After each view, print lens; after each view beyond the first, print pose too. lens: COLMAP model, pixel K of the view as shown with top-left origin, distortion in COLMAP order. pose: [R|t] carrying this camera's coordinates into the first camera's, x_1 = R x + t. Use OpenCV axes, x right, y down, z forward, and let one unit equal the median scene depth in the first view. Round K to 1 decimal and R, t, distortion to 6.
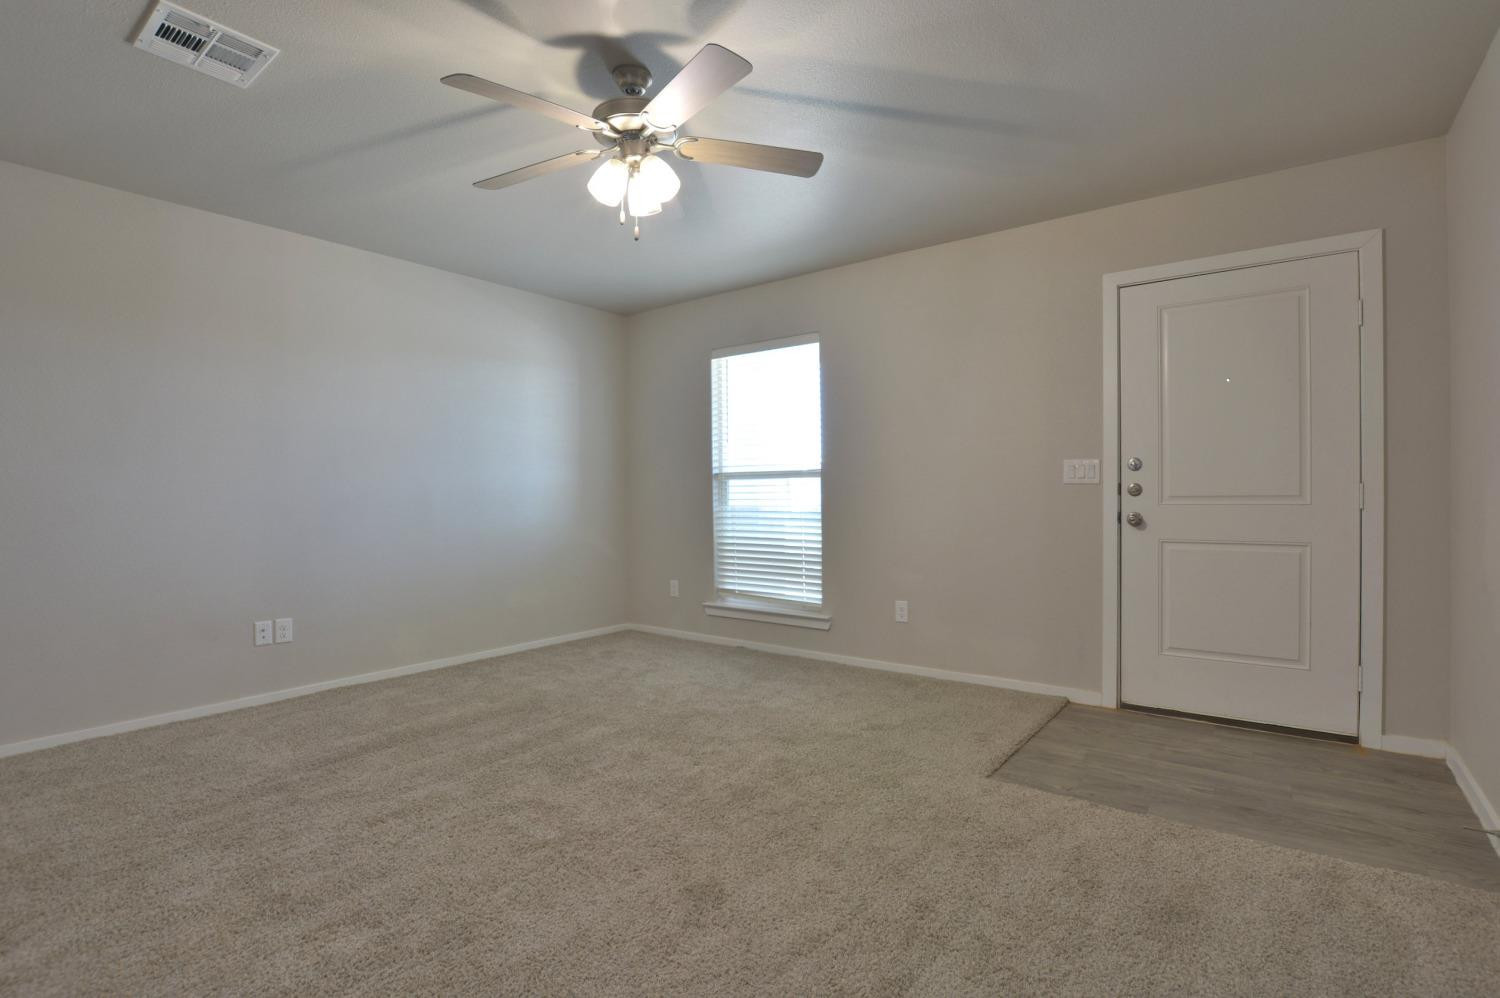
lens RADIAL K [[690.0, 0, 720.9], [0, 690.0, 503.1], [0, 0, 1]] dist [-0.031090, 0.000535]
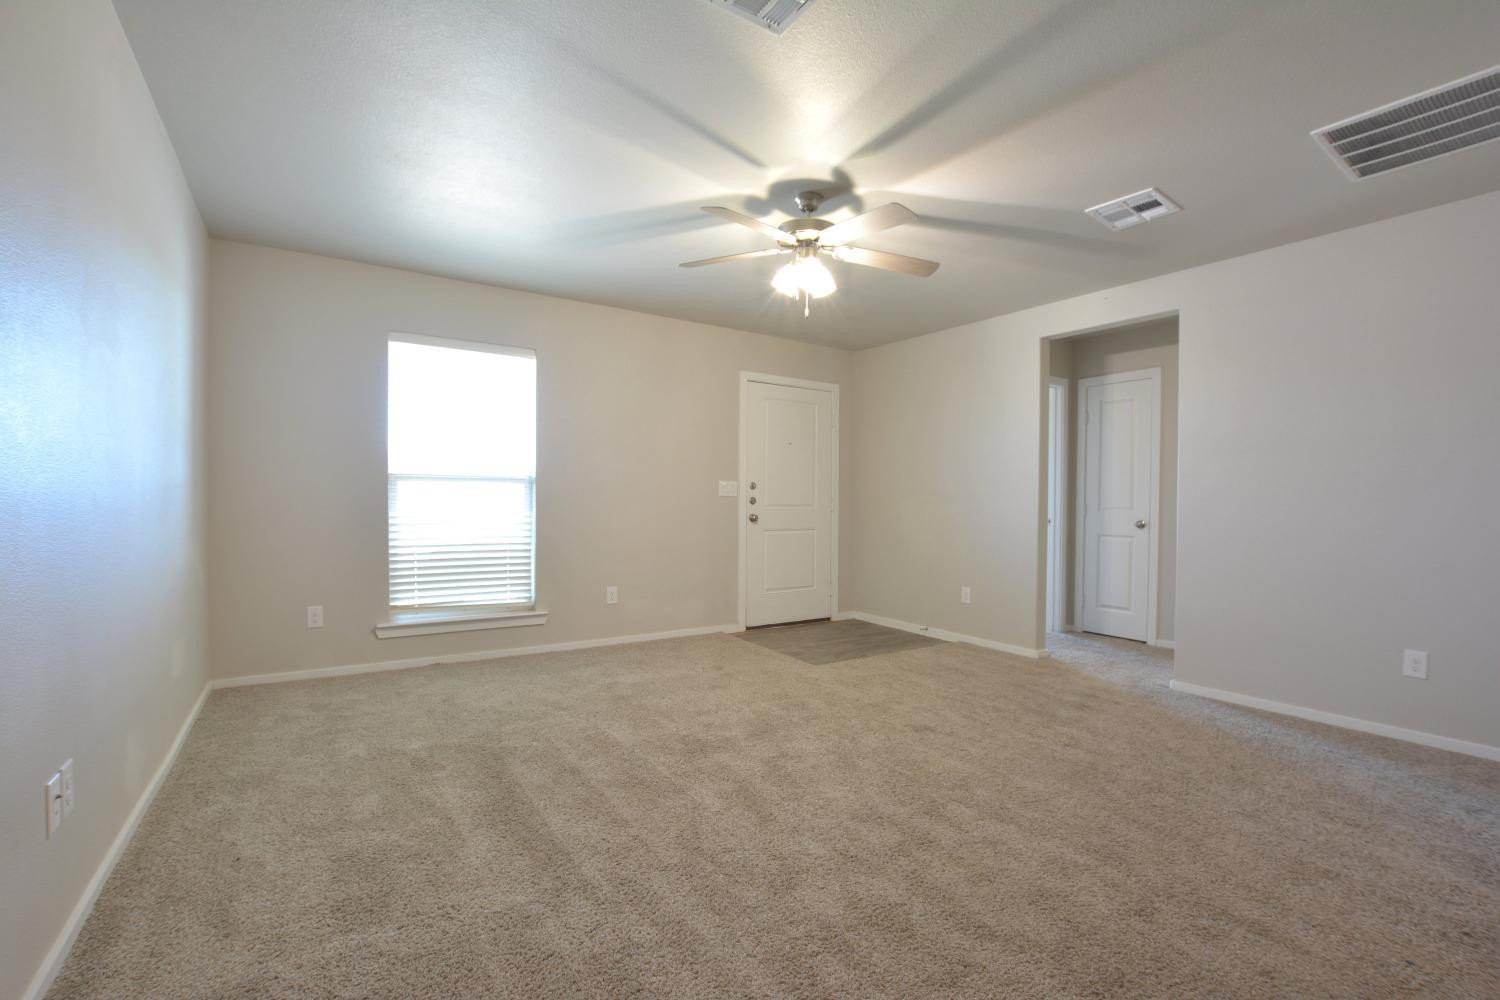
lens RADIAL K [[690.0, 0, 720.9], [0, 690.0, 504.1], [0, 0, 1]] dist [-0.031090, 0.000535]
pose [[0.324463, 0.007431, 0.945869, -1.037676], [-0.003481, 0.999972, -0.006662, 0.000333], [-0.945892, -0.001131, 0.324480, 0.499812]]
